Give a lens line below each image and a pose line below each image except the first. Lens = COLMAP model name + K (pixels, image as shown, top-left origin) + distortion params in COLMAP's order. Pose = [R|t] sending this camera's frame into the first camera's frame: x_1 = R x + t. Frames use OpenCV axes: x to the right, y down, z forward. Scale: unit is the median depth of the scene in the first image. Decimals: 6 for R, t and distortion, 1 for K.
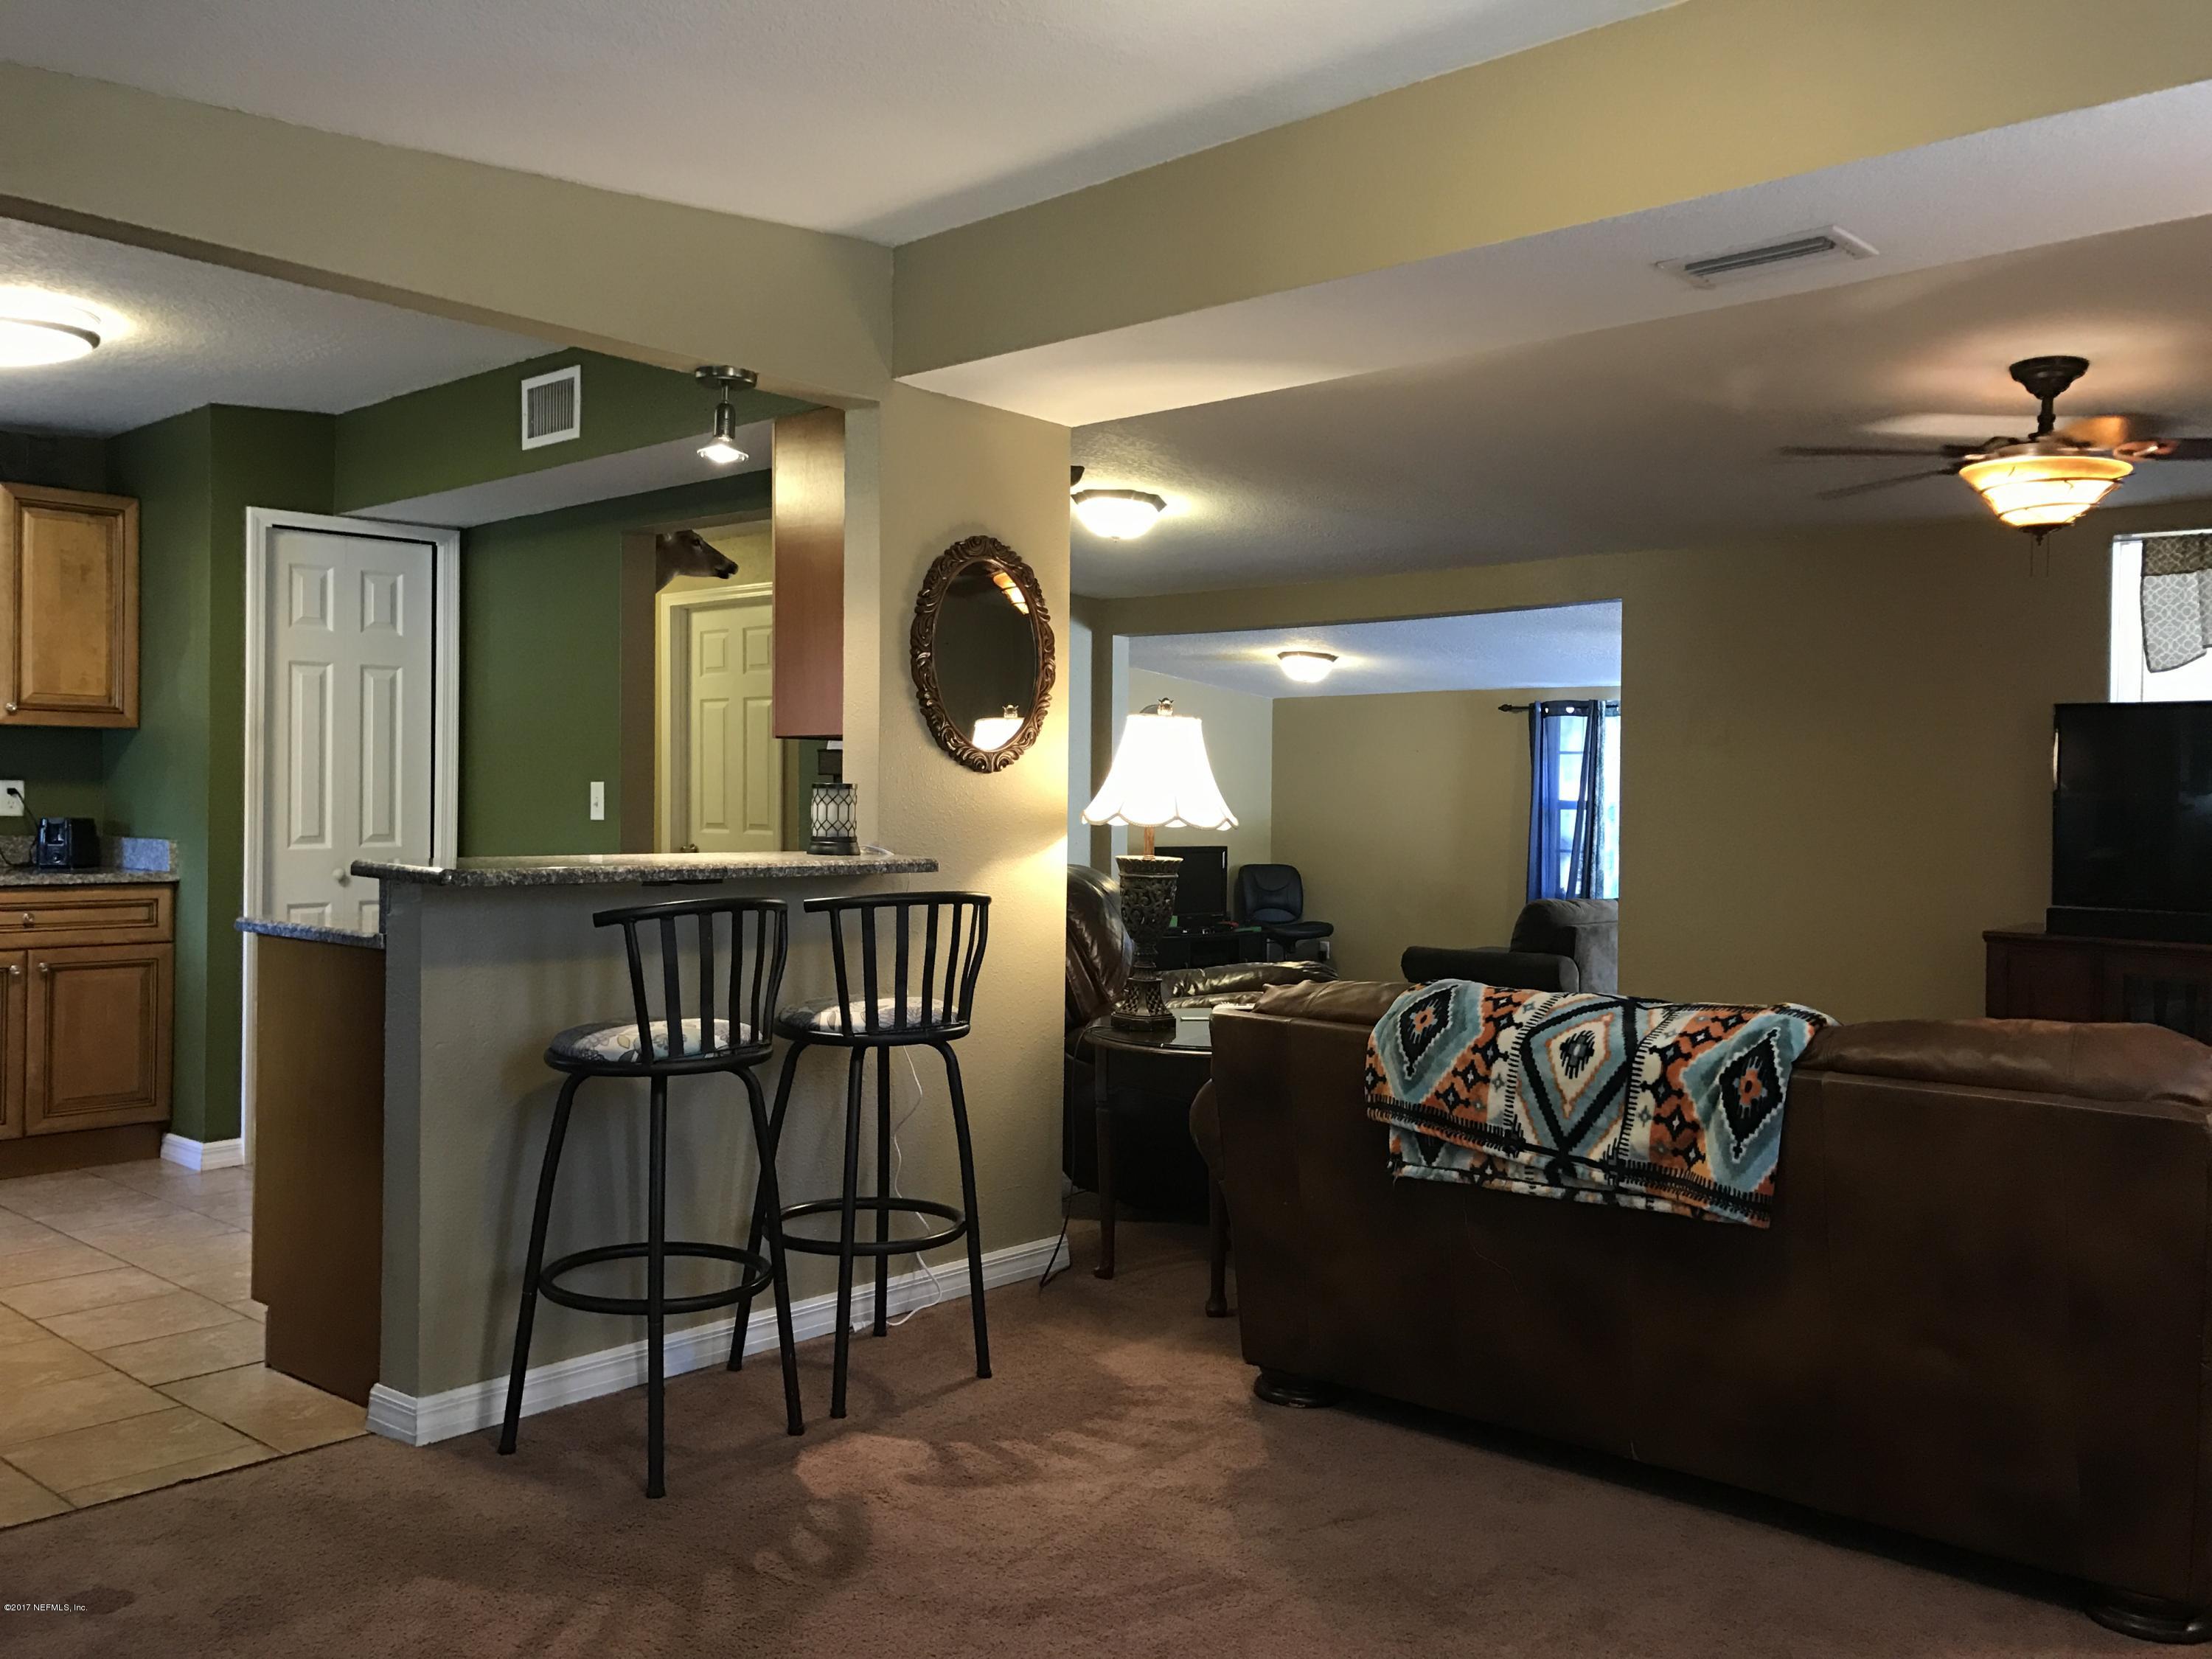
lens RADIAL K [[1800.2, 0, 1106.0], [0, 1800.2, 829.5], [0, 0, 1]] dist [0.060782, -0.119651]
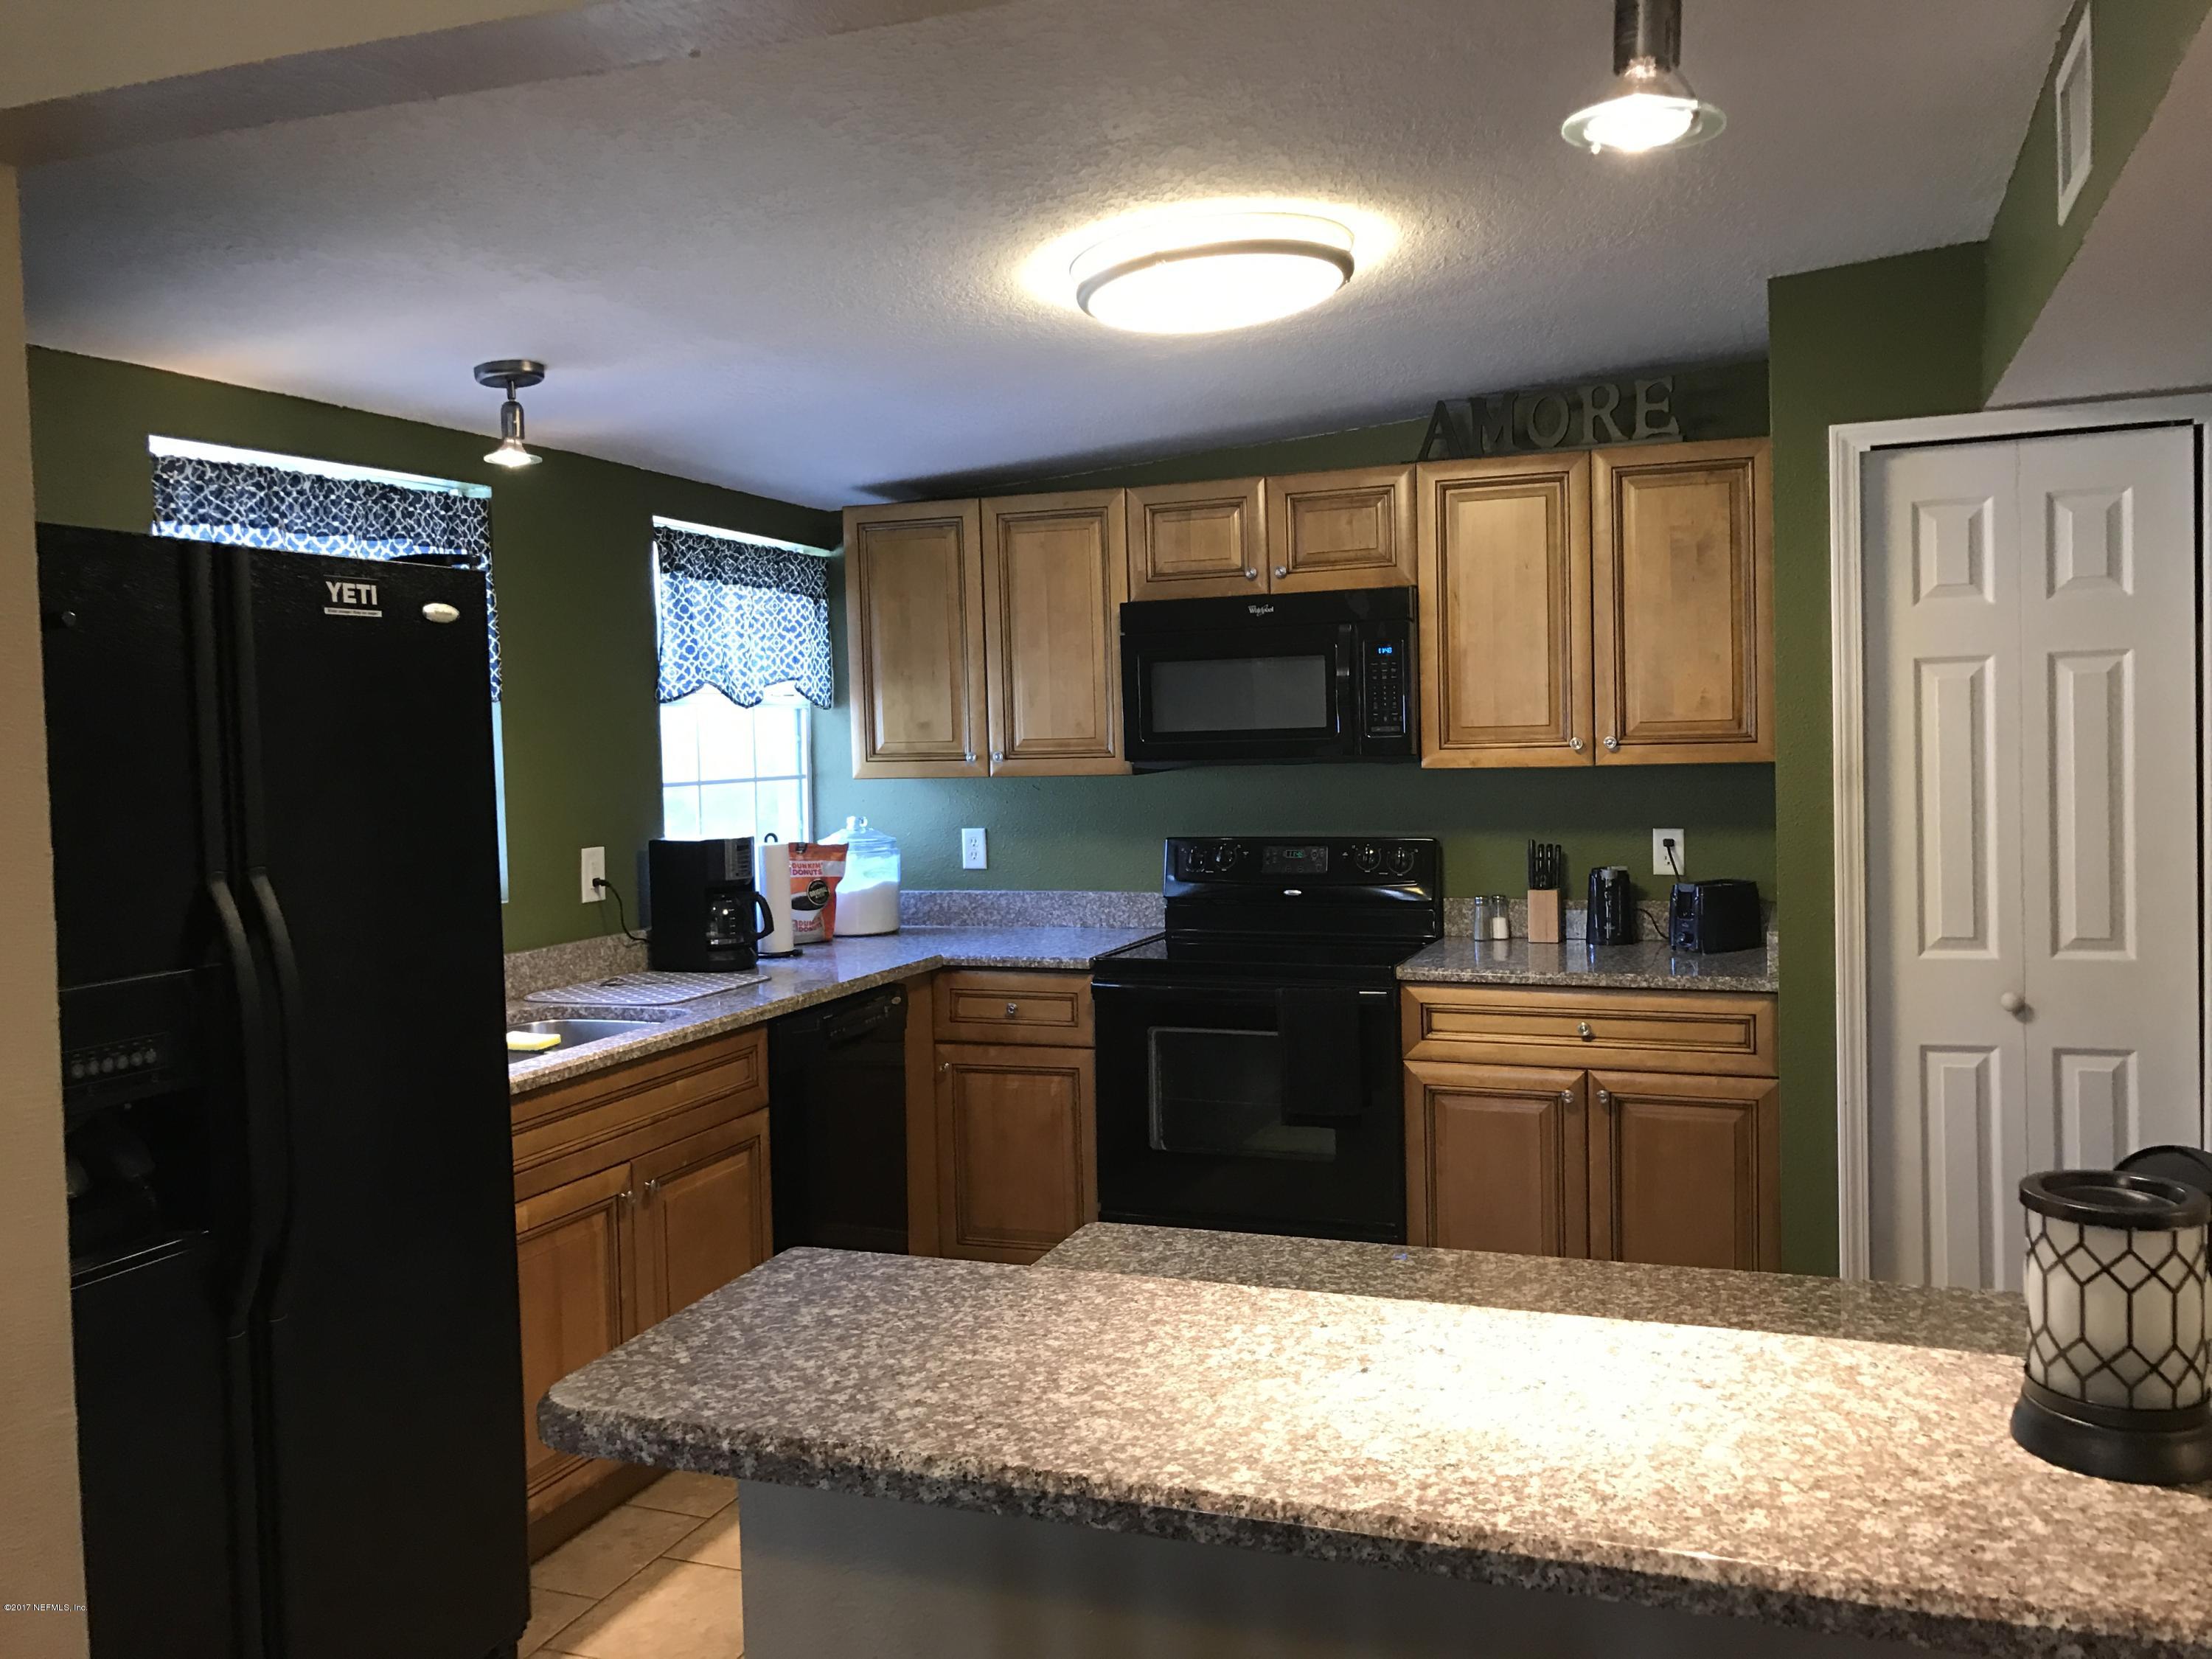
lens RADIAL K [[1789.7, 0, 1106.0], [0, 1789.7, 829.5], [0, 0, 1]] dist [0.047204, -0.109313]
pose [[0.356113, 0.033775, -0.933832, 0.030580], [0.017203, 0.998940, 0.042690, -0.065459], [0.934284, -0.031267, 0.355155, 0.516698]]
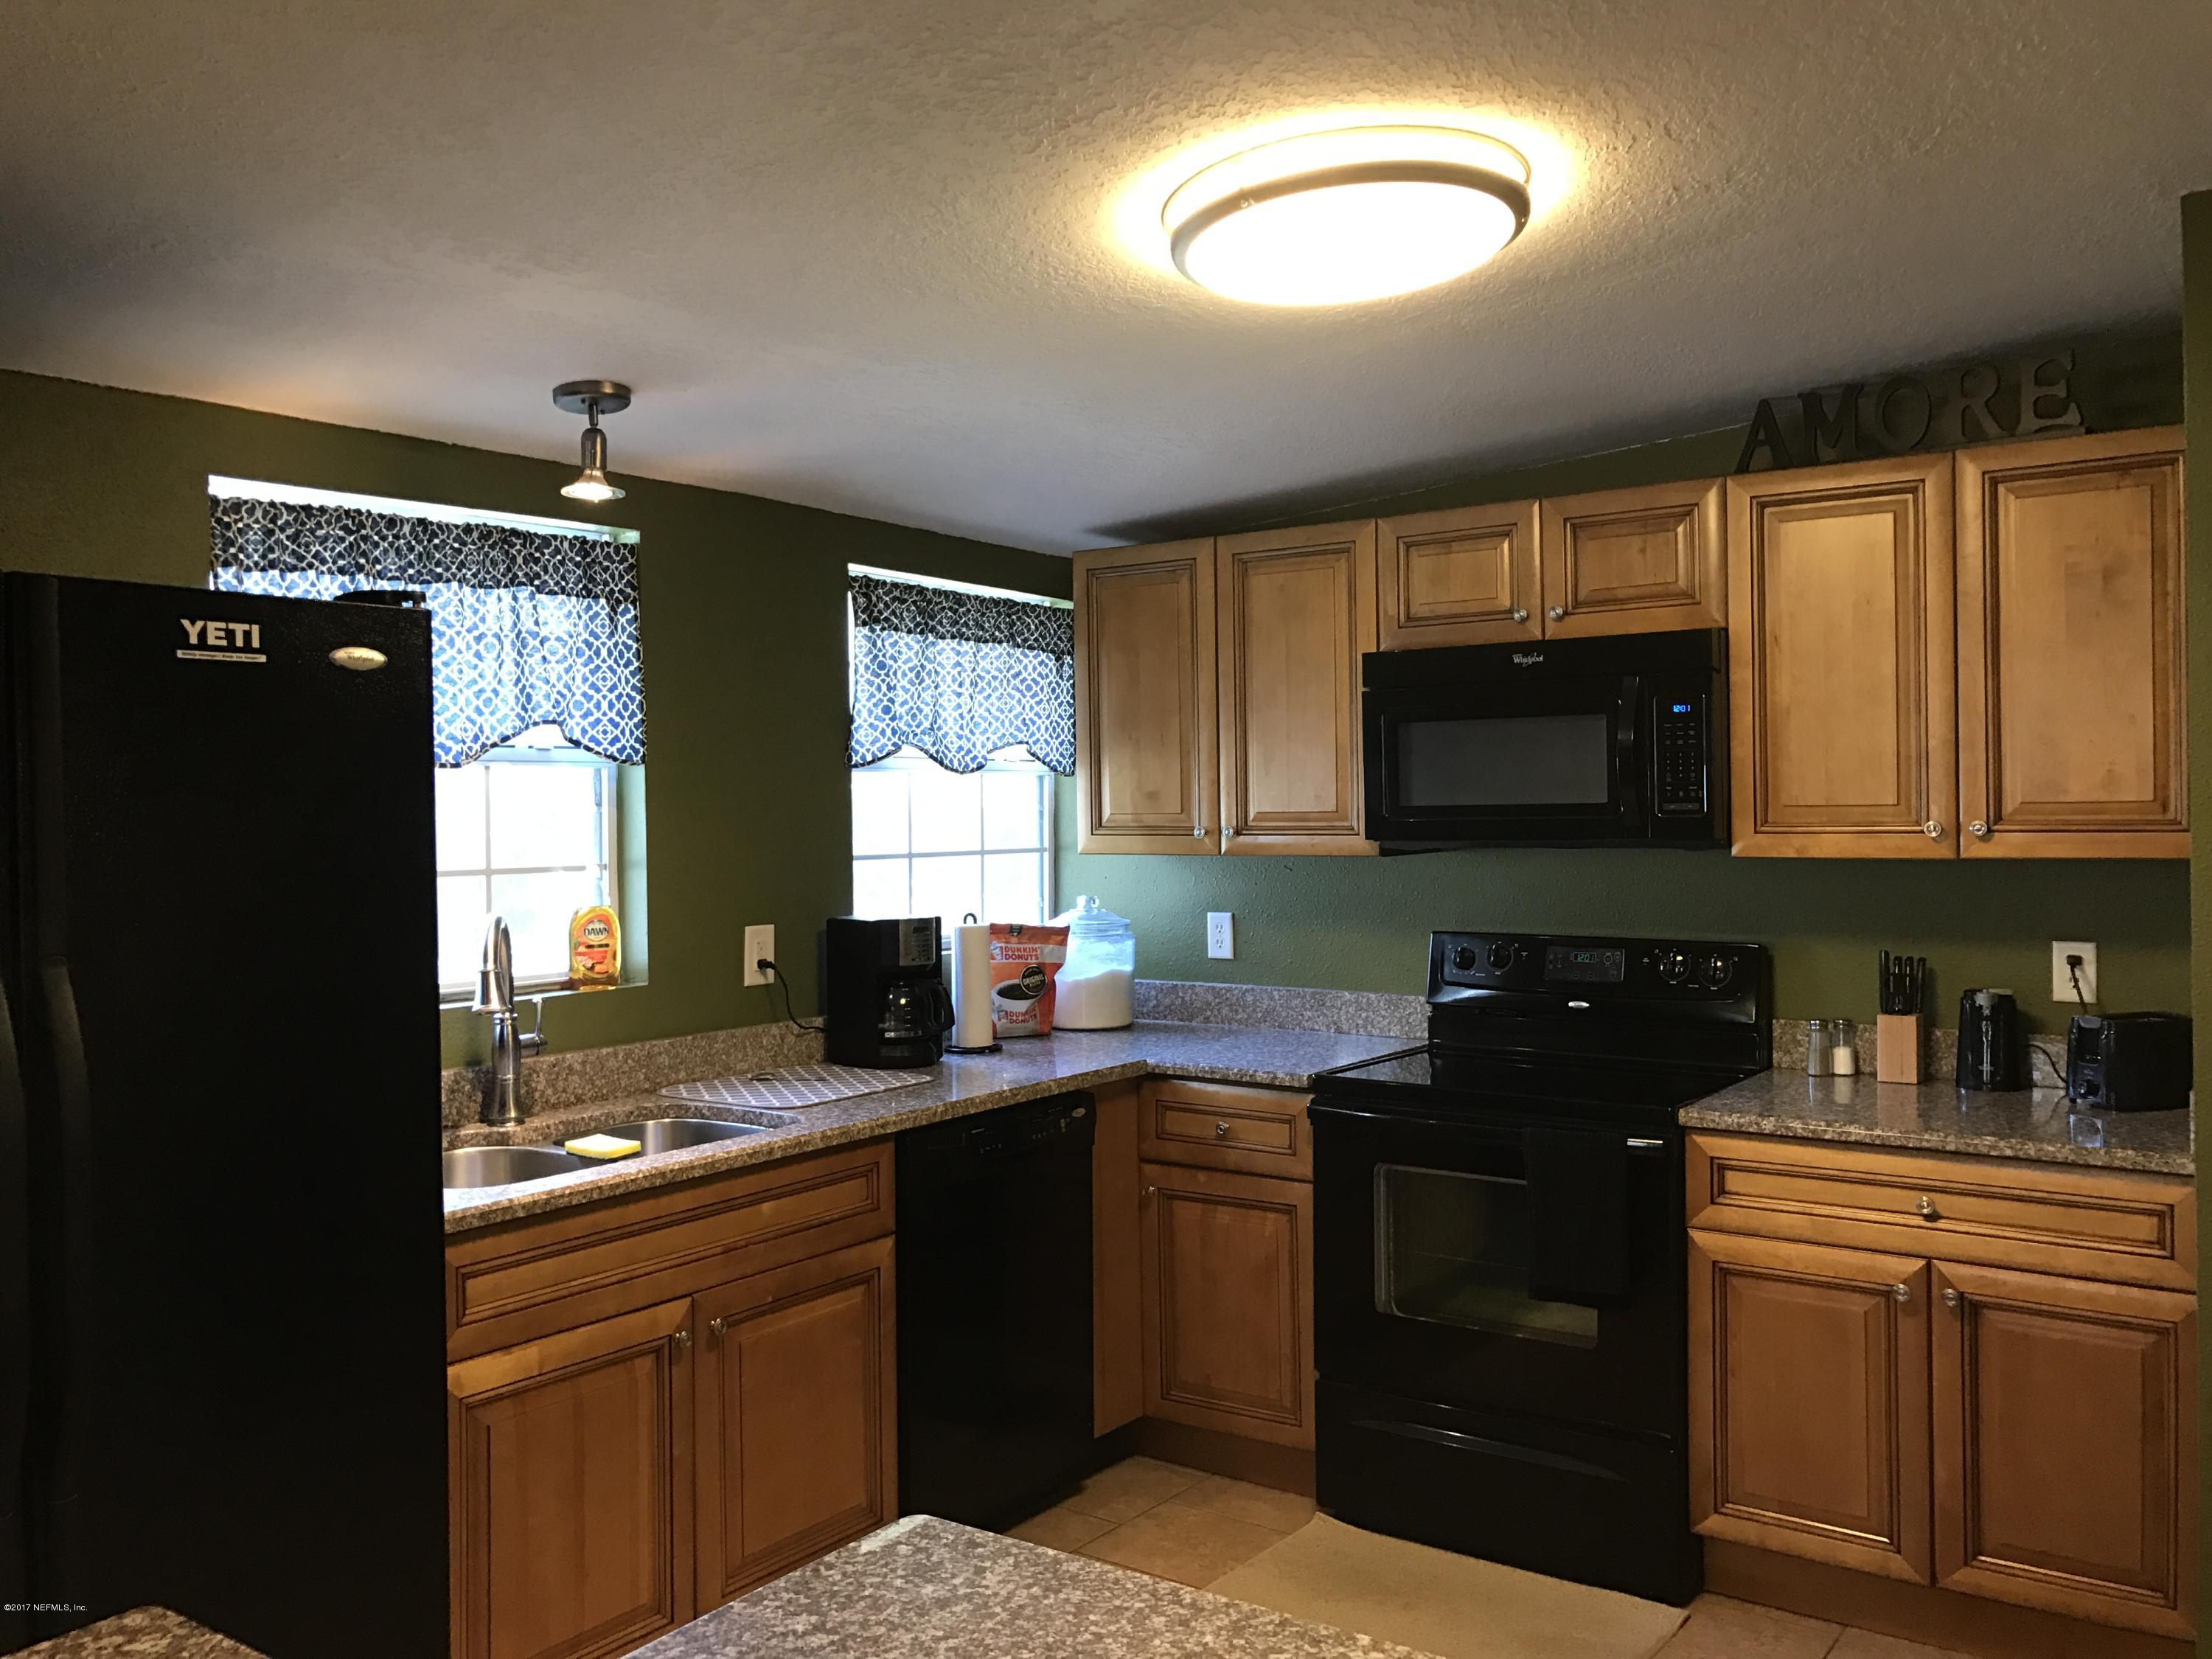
lens RADIAL K [[1800.2, 0, 1106.0], [0, 1800.2, 829.5], [0, 0, 1]] dist [0.060782, -0.119651]
pose [[0.109749, 0.001859, -0.993958, -0.049808], [0.001743, 0.999996, 0.002063, -0.067307], [0.993958, -0.001959, 0.109746, 0.638272]]
